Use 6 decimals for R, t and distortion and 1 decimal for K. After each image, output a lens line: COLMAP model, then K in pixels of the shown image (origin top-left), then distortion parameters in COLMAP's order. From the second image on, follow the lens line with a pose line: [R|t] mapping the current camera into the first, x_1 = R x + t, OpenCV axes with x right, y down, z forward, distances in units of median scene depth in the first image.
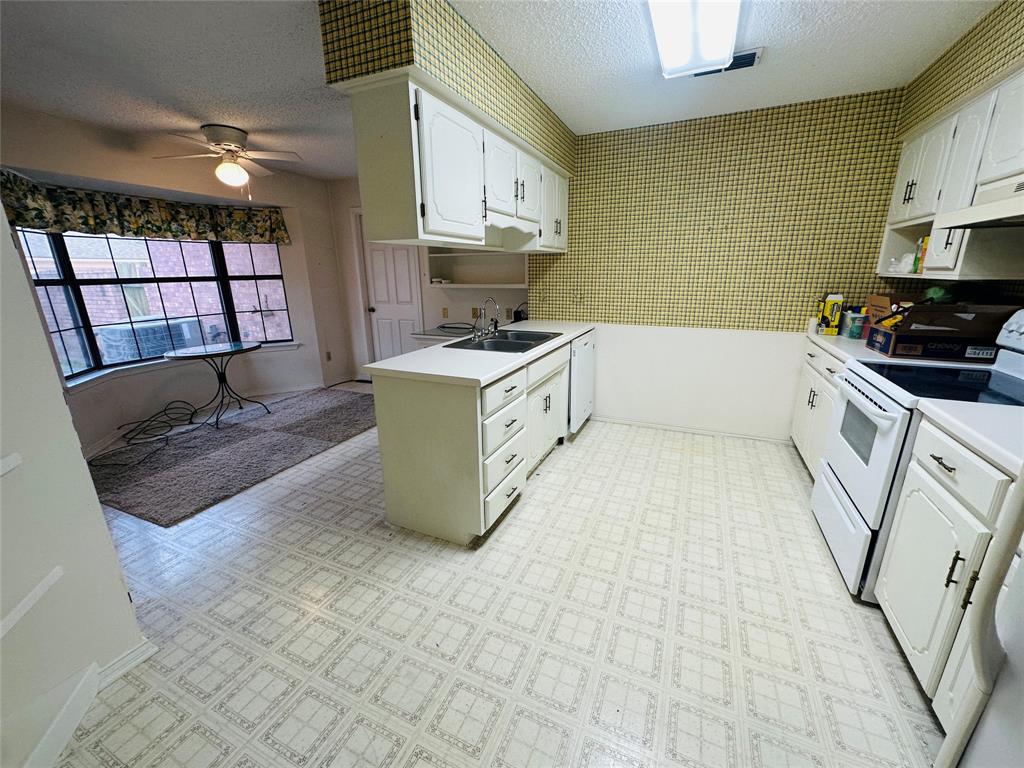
lens RADIAL K [[407.4, 0, 514.6], [0, 407.4, 385.7], [0, 0, 1]] dist [-0.003508, 0.000357]
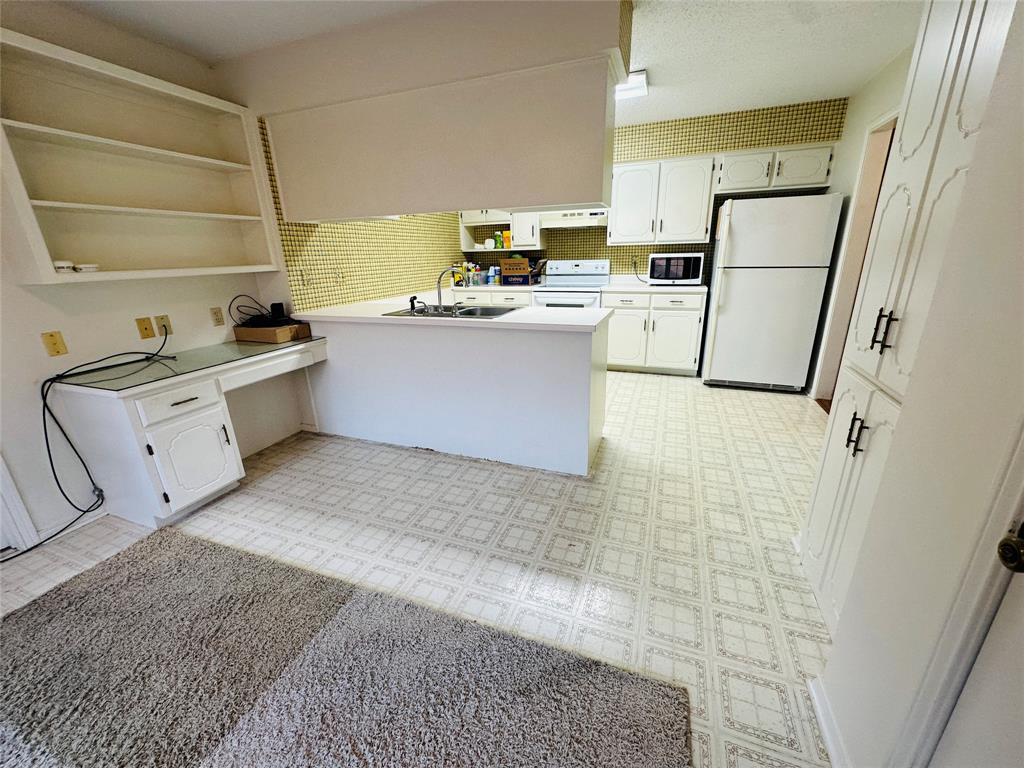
lens RADIAL K [[407.4, 0, 513.7], [0, 407.4, 384.5], [0, 0, 1]] dist [-0.003508, 0.000357]
pose [[-0.058283, -0.295584, 0.953537, -0.848253], [0.296390, 0.906970, 0.299265, -0.171389], [-0.953287, 0.300061, 0.034747, 0.738843]]
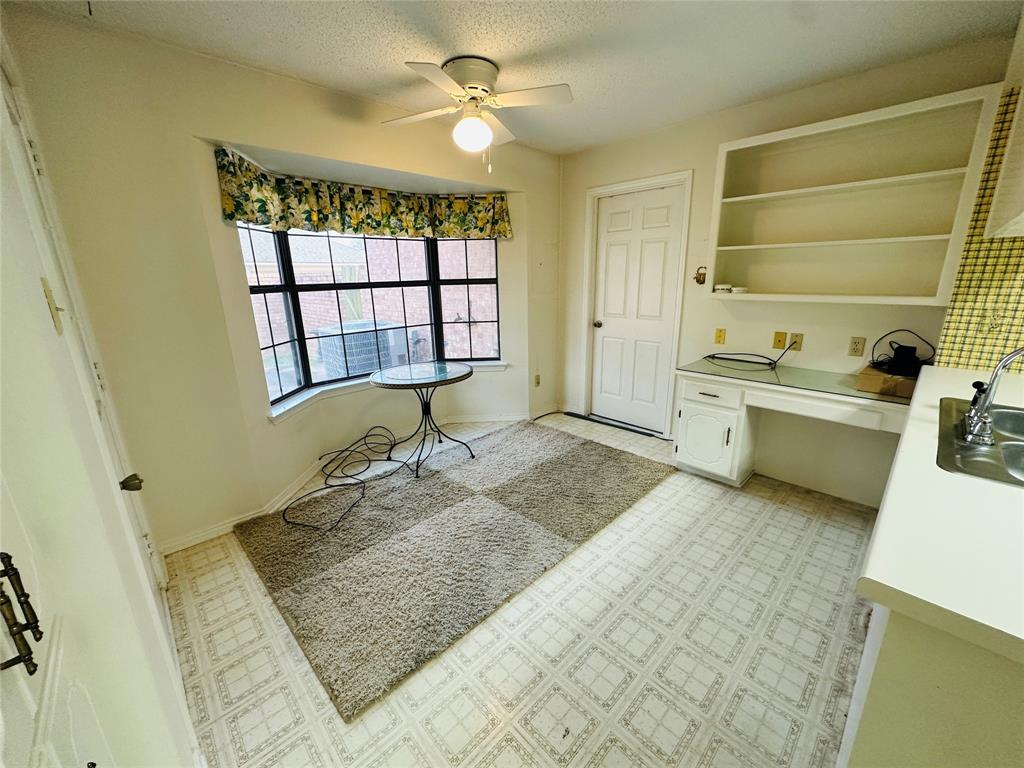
lens RADIAL K [[407.4, 0, 514.0], [0, 407.4, 385.8], [0, 0, 1]] dist [-0.003508, 0.000357]
pose [[0.929761, 0.093484, -0.356098, -0.327575], [-0.093581, 0.995467, 0.016998, -0.108850], [0.356073, 0.017520, 0.934294, 0.369081]]
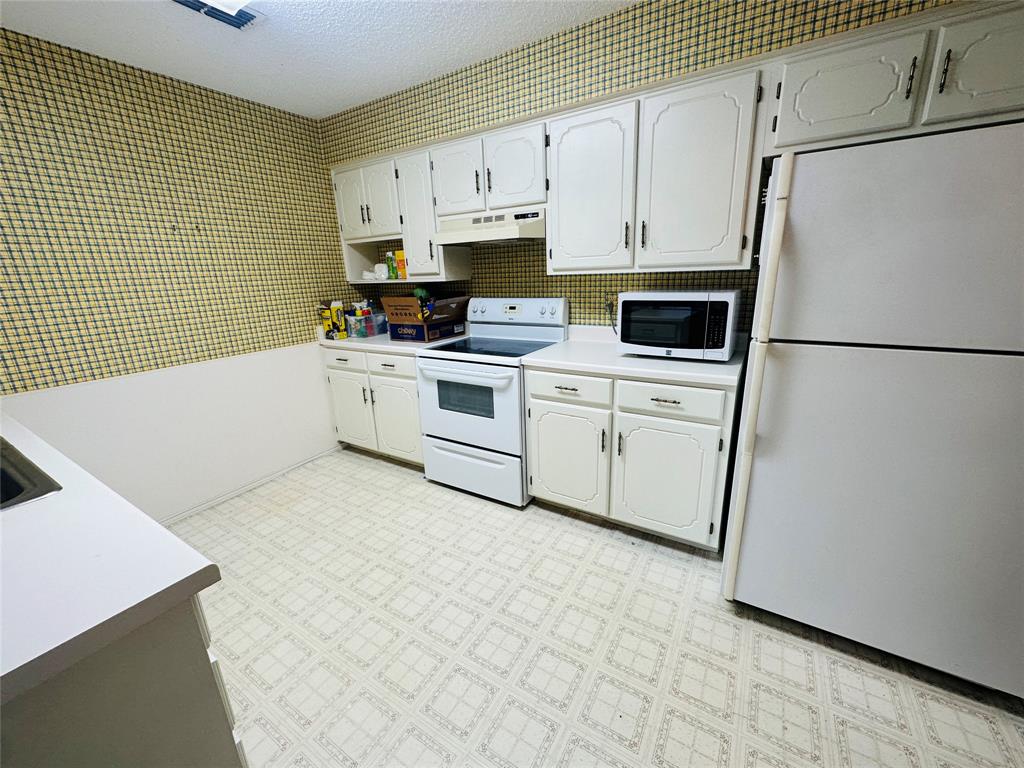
lens RADIAL K [[407.4, 0, 515.1], [0, 407.4, 384.2], [0, 0, 1]] dist [-0.003508, 0.000357]
pose [[0.131876, -0.262091, 0.955990, -0.194200], [0.304521, 0.928489, 0.212543, -0.086615], [-0.943332, 0.263089, 0.202257, 0.322974]]
